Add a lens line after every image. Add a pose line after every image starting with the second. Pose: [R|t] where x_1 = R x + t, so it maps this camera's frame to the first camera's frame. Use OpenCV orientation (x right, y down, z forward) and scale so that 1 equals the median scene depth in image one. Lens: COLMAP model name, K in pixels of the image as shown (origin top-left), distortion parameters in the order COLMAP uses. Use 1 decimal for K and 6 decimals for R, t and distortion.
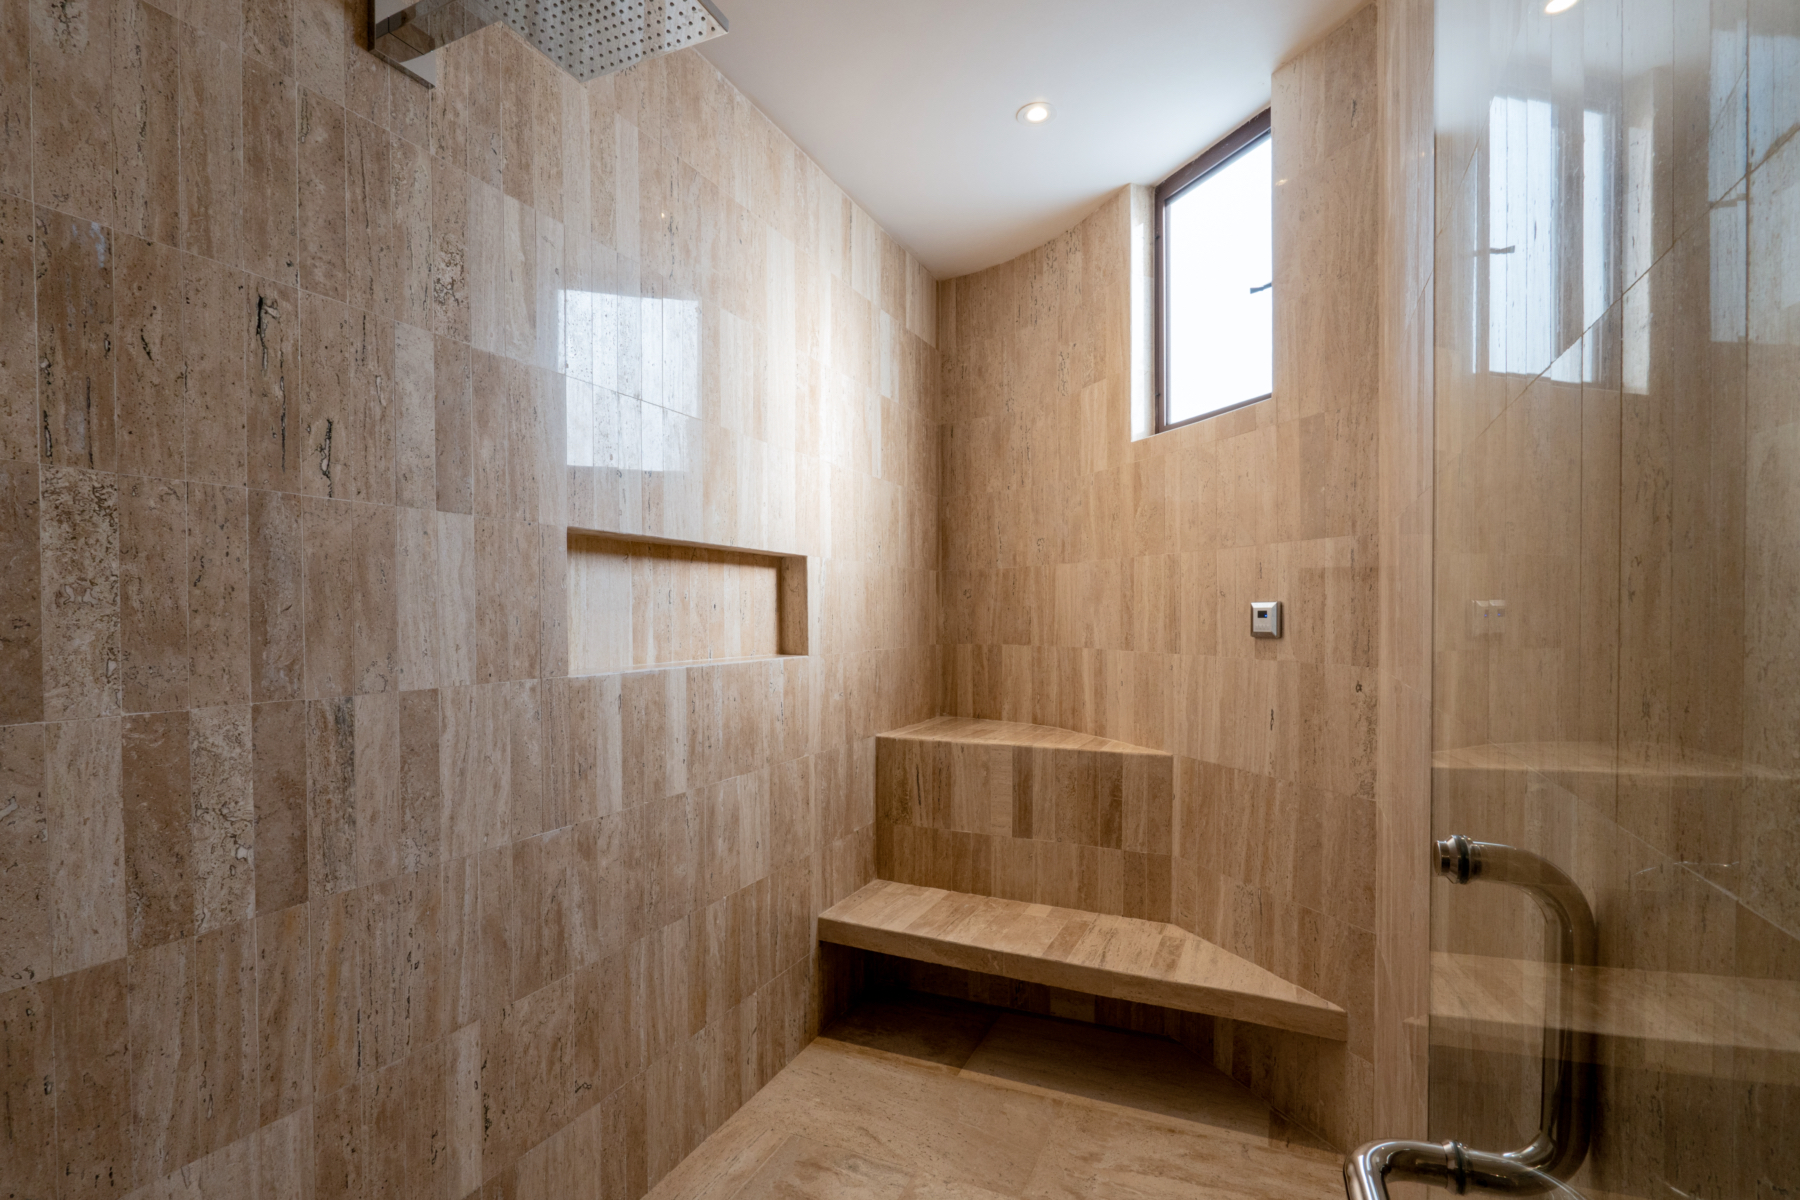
lens RADIAL K [[882.1, 0, 902.5], [0, 882.1, 632.4], [0, 0, 1]] dist [-0.013638, 0.000102]
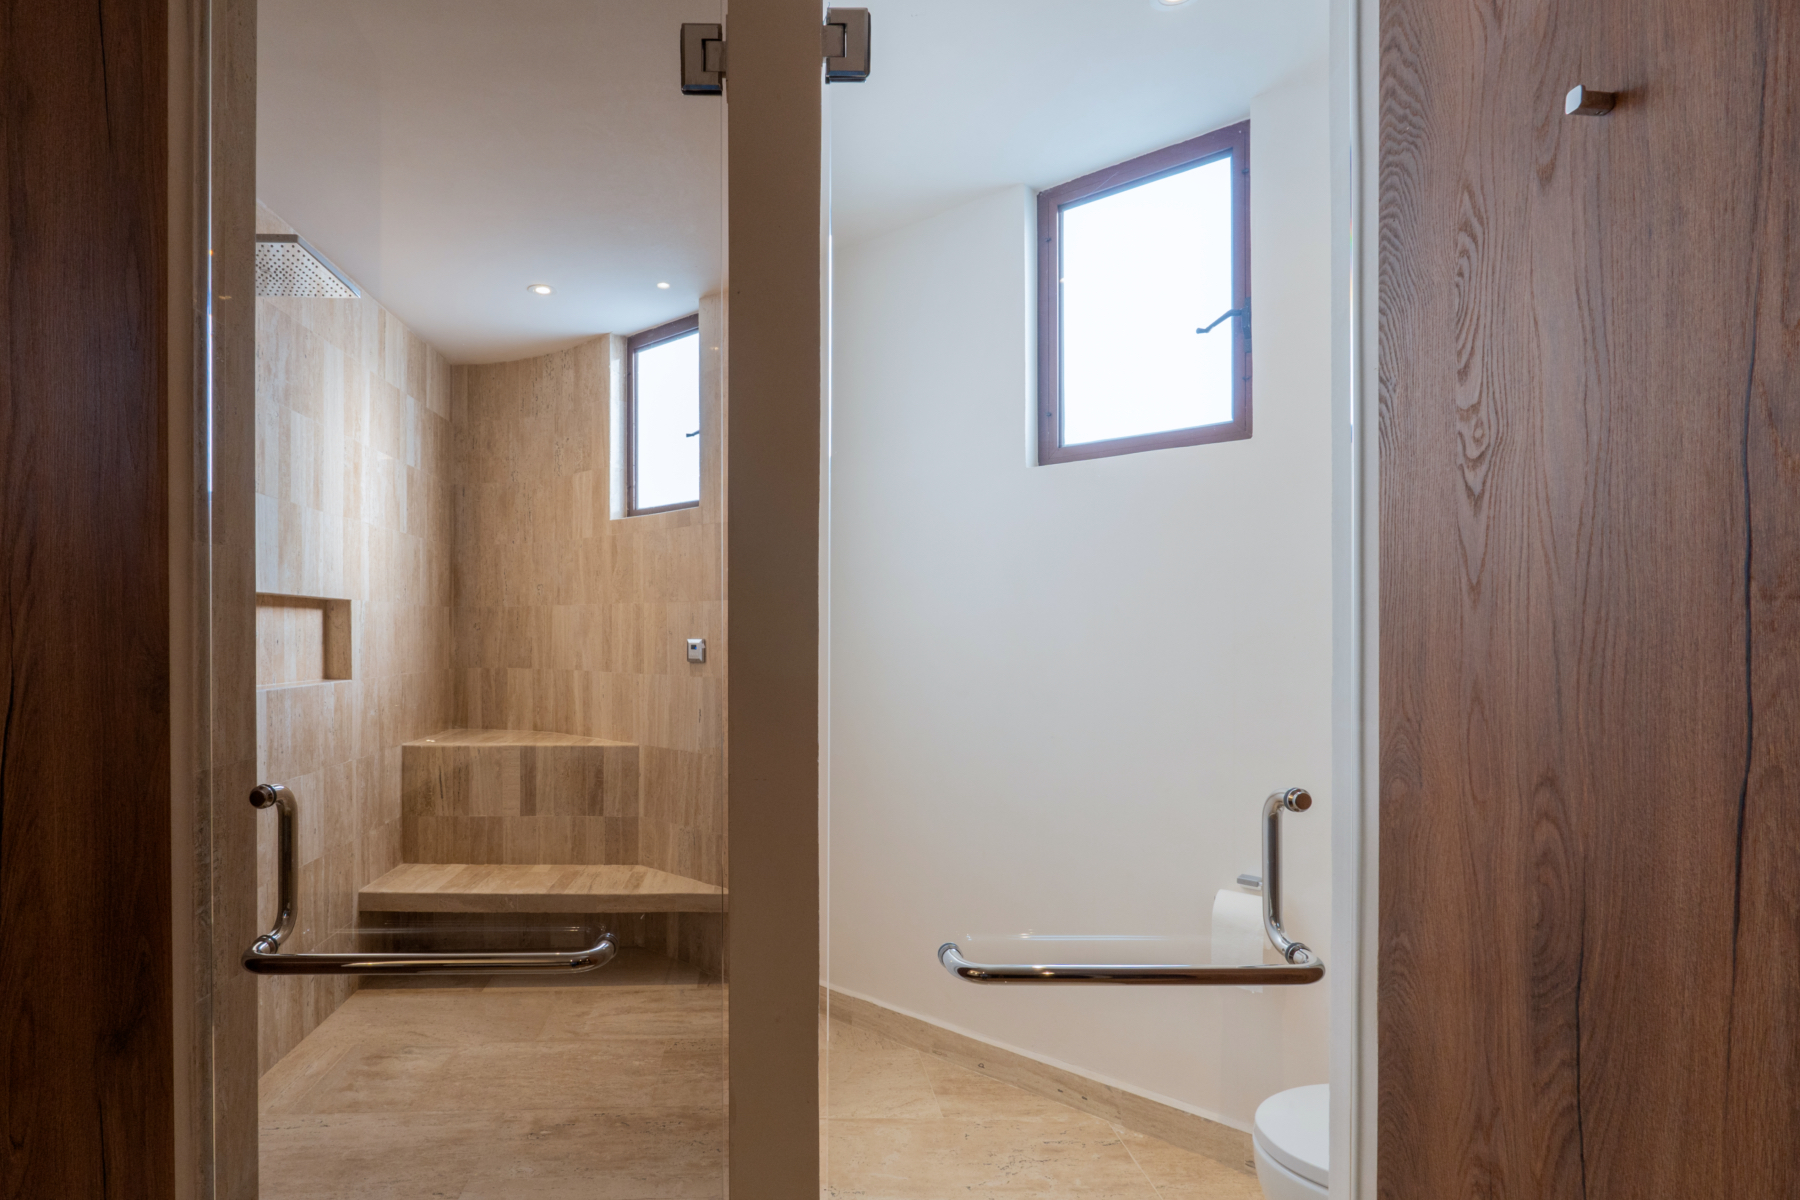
lens RADIAL K [[883.8, 0, 804.0], [0, 883.8, 635.2], [0, 0, 1]] dist [-0.013347, 0.000005]
pose [[0.895354, 0.002964, 0.445346, -0.101750], [0.005499, 0.999828, -0.017708, -0.012475], [-0.445322, 0.018304, 0.895184, -0.451055]]
